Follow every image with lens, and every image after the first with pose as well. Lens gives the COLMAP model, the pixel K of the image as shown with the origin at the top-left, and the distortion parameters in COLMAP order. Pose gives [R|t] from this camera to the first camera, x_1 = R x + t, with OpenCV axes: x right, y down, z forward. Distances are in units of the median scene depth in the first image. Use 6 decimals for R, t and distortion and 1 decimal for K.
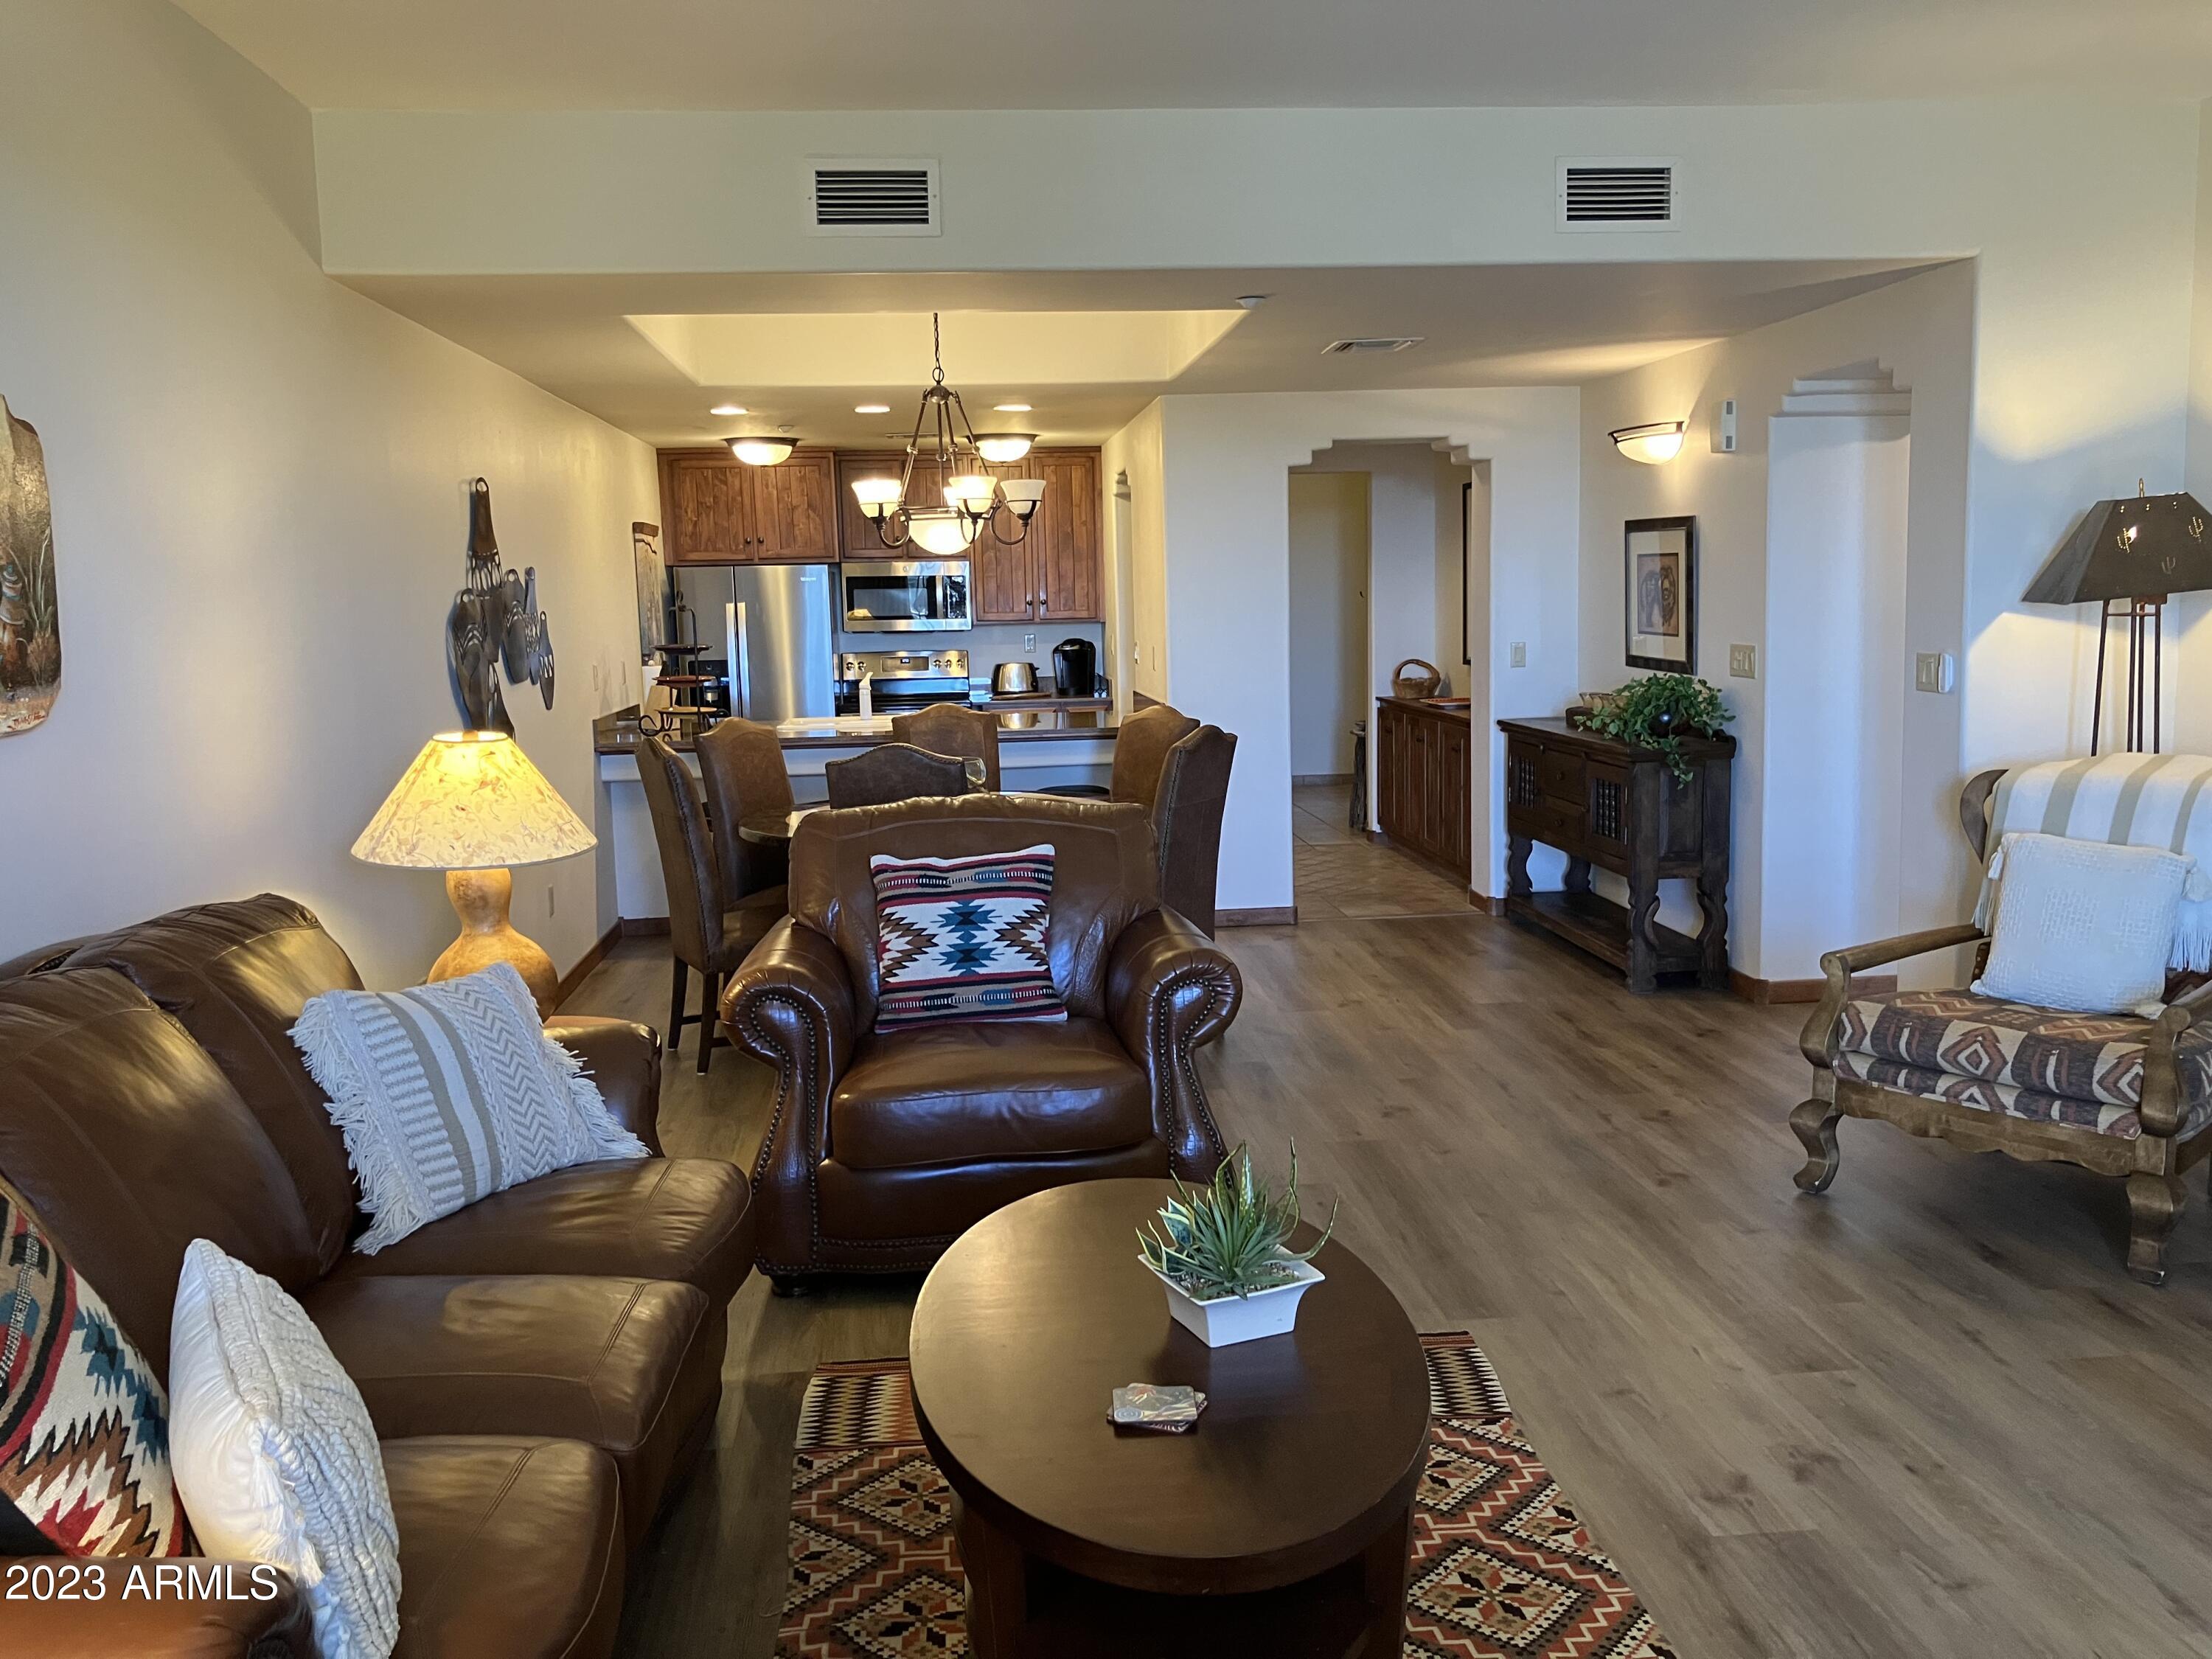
lens RADIAL K [[1881.2, 0, 1115.2], [0, 1881.2, 825.2], [0, 0, 1]] dist [-0.050294, 0.001725]
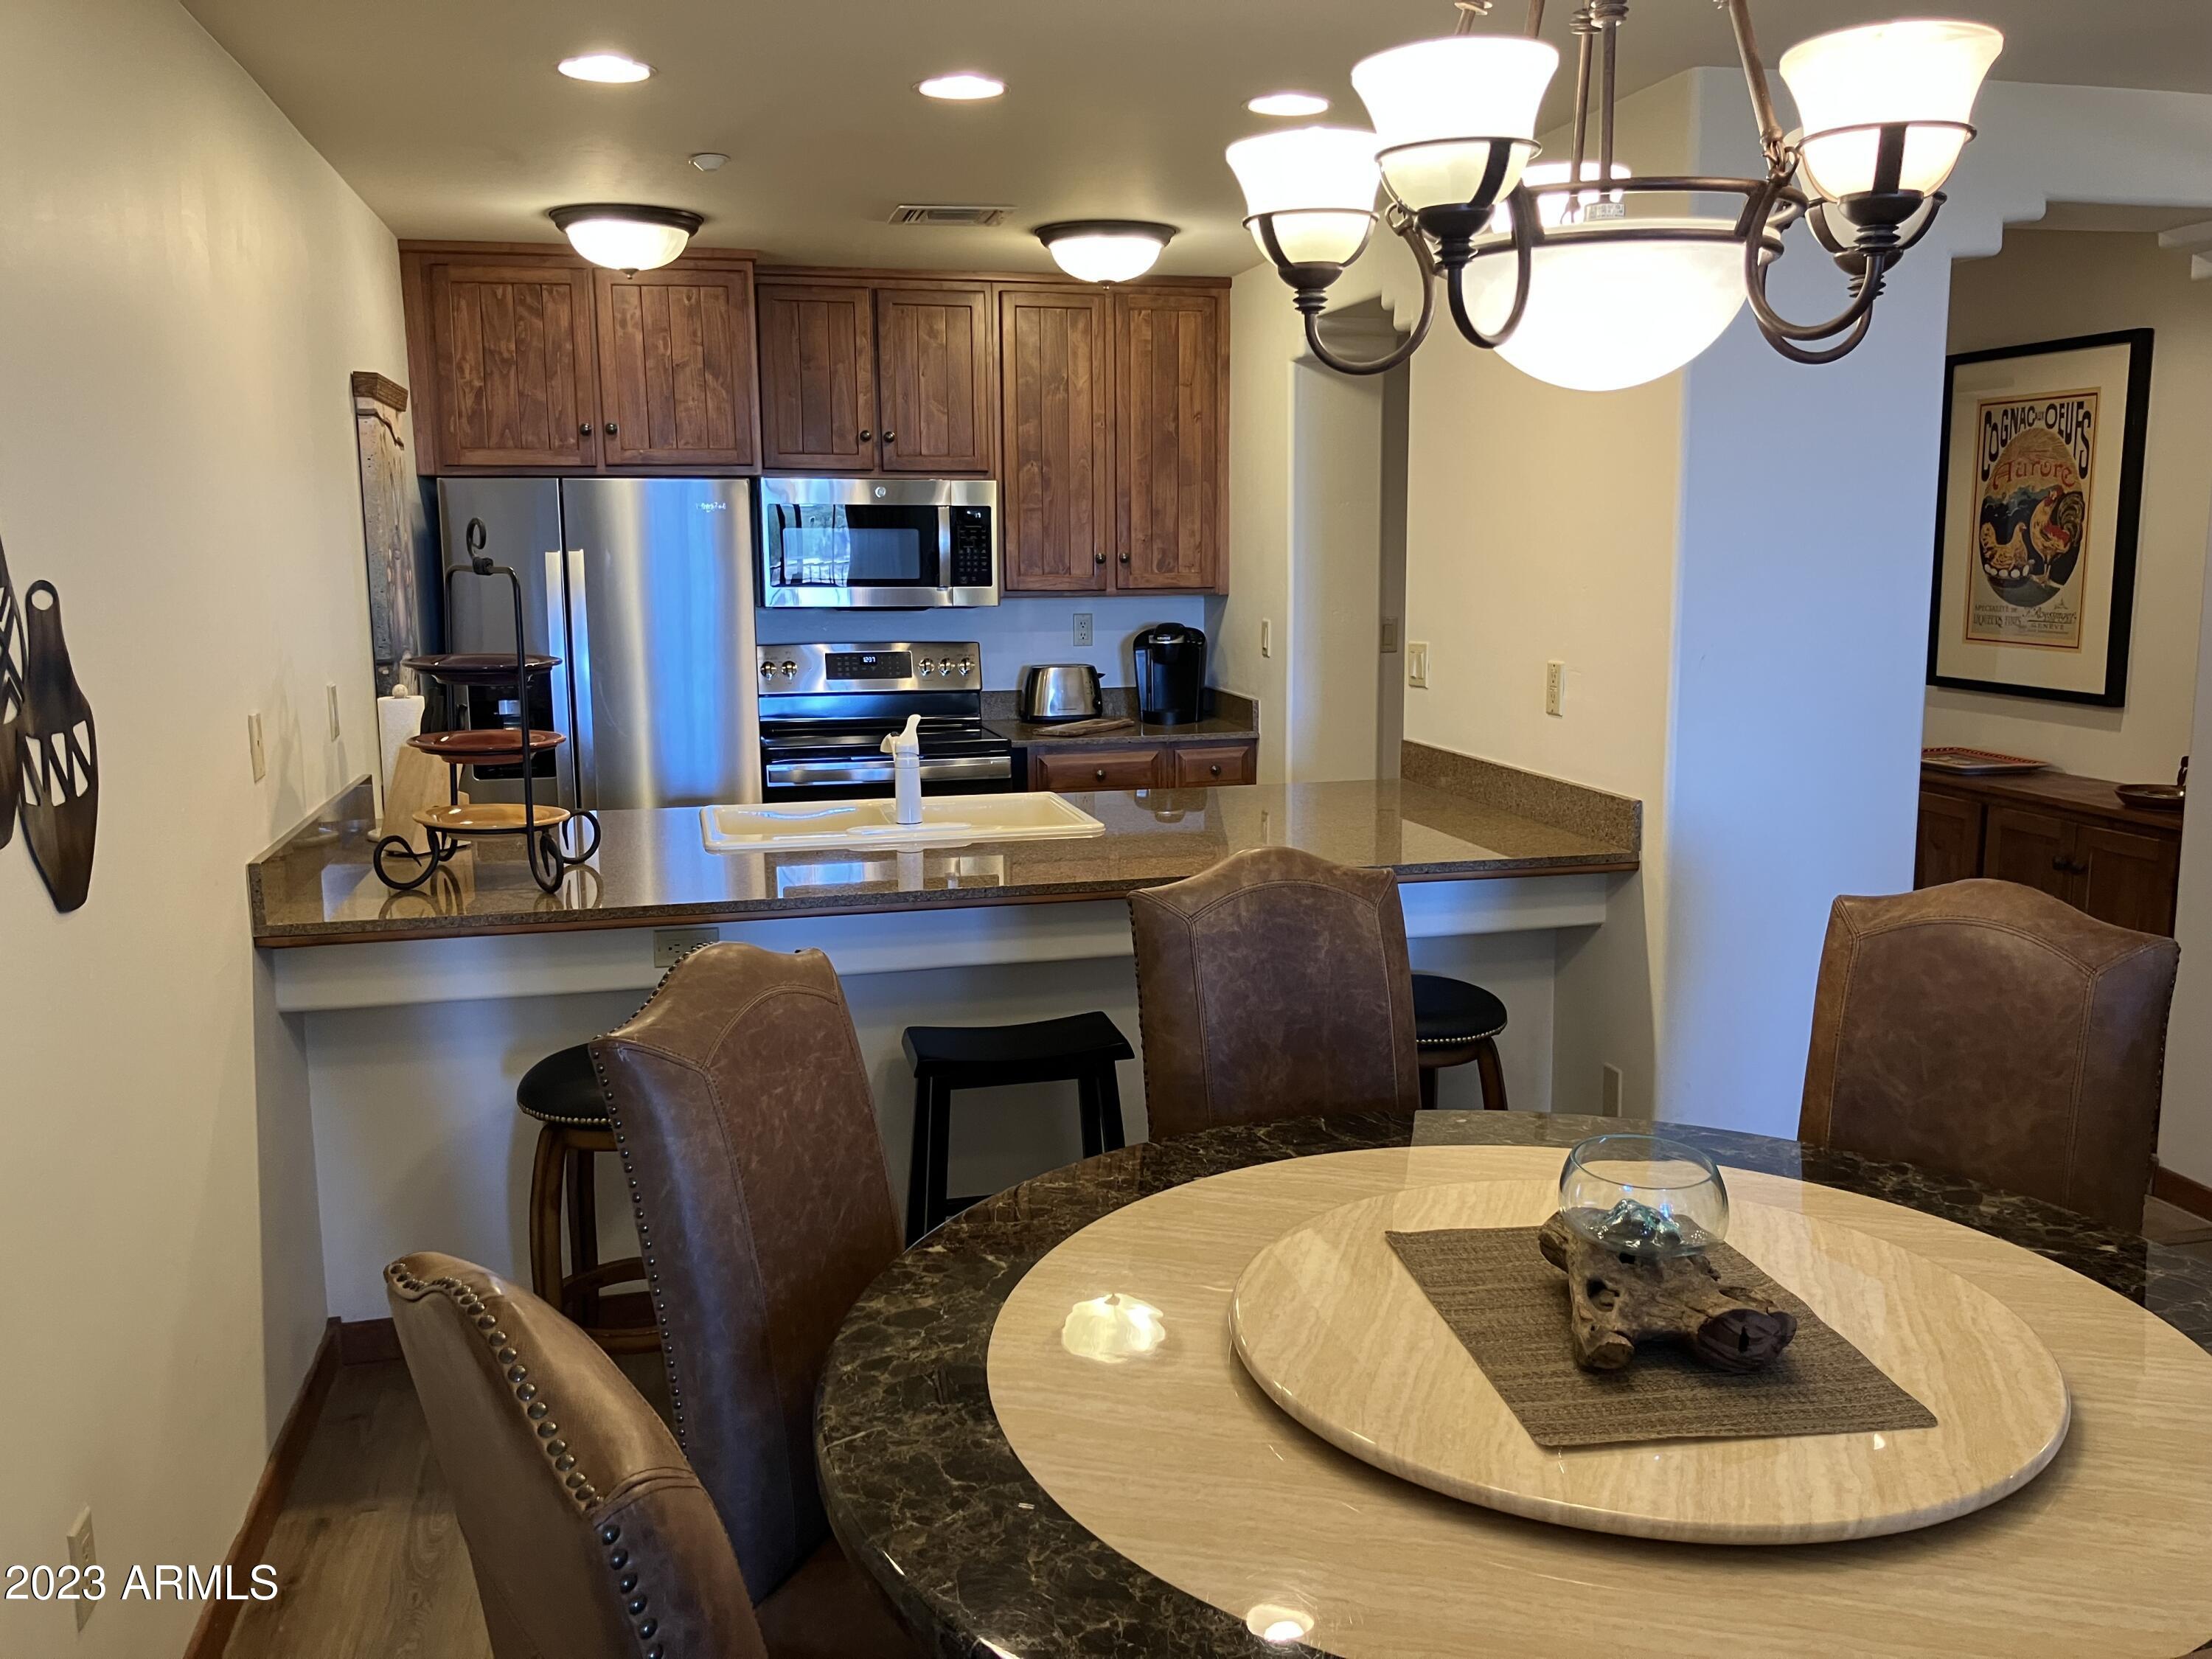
lens RADIAL K [[1881.2, 0, 1115.2], [0, 1881.2, 825.2], [0, 0, 1]] dist [-0.050294, 0.001725]
pose [[0.990741, -0.004426, 0.135696, -0.122597], [0.000964, 0.999673, 0.025568, -0.056833], [-0.135765, -0.025200, 0.990421, 0.473776]]
